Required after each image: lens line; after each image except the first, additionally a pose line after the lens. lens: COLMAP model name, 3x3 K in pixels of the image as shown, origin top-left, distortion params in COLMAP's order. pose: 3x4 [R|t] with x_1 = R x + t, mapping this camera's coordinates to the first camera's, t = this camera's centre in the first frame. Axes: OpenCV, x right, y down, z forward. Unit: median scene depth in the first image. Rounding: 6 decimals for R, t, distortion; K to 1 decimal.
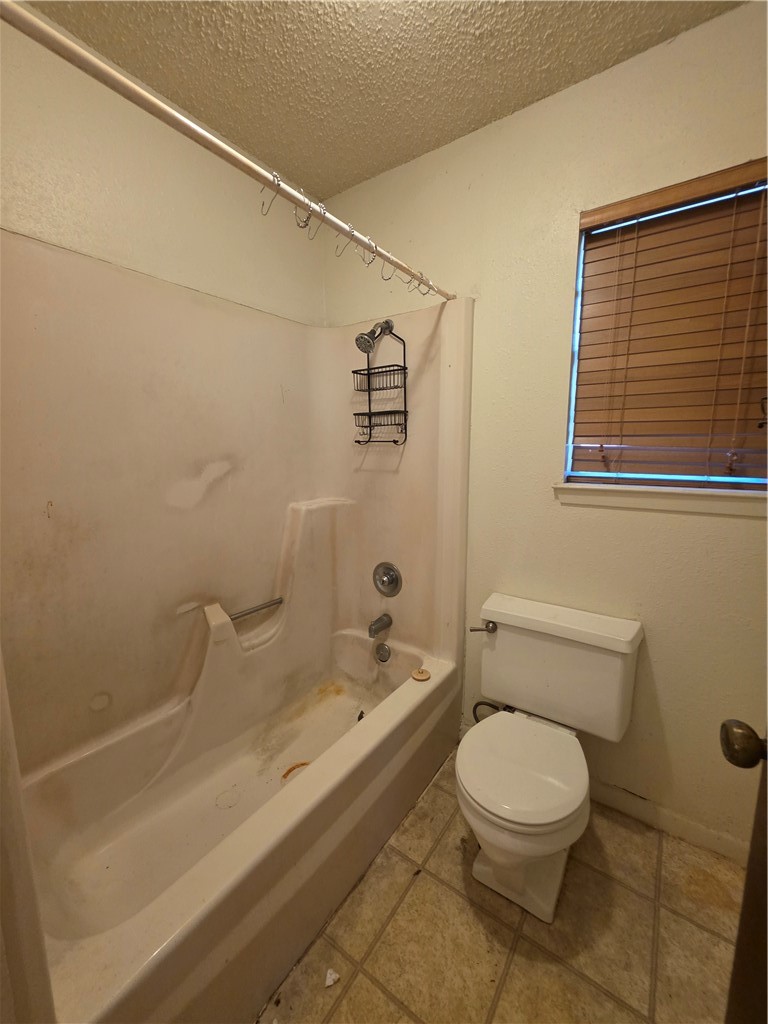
lens RADIAL K [[411.2, 0, 381.9], [0, 411.2, 504.9], [0, 0, 1]] dist [0.001867, -0.000039]
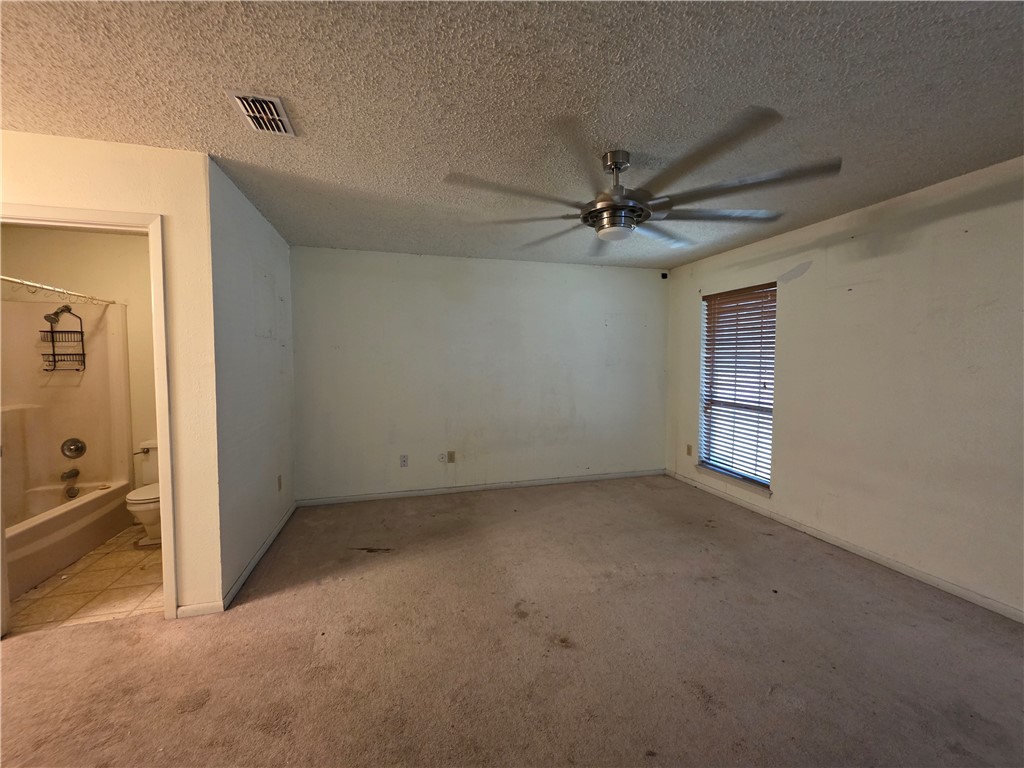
lens RADIAL K [[411.2, 0, 504.4], [0, 411.2, 380.9], [0, 0, 1]] dist [0.001867, -0.000039]
pose [[0.629741, -0.036074, 0.775967, -0.194004], [0.119302, 0.991561, -0.050723, 0.218587], [-0.767590, 0.124517, 0.628730, -1.627907]]
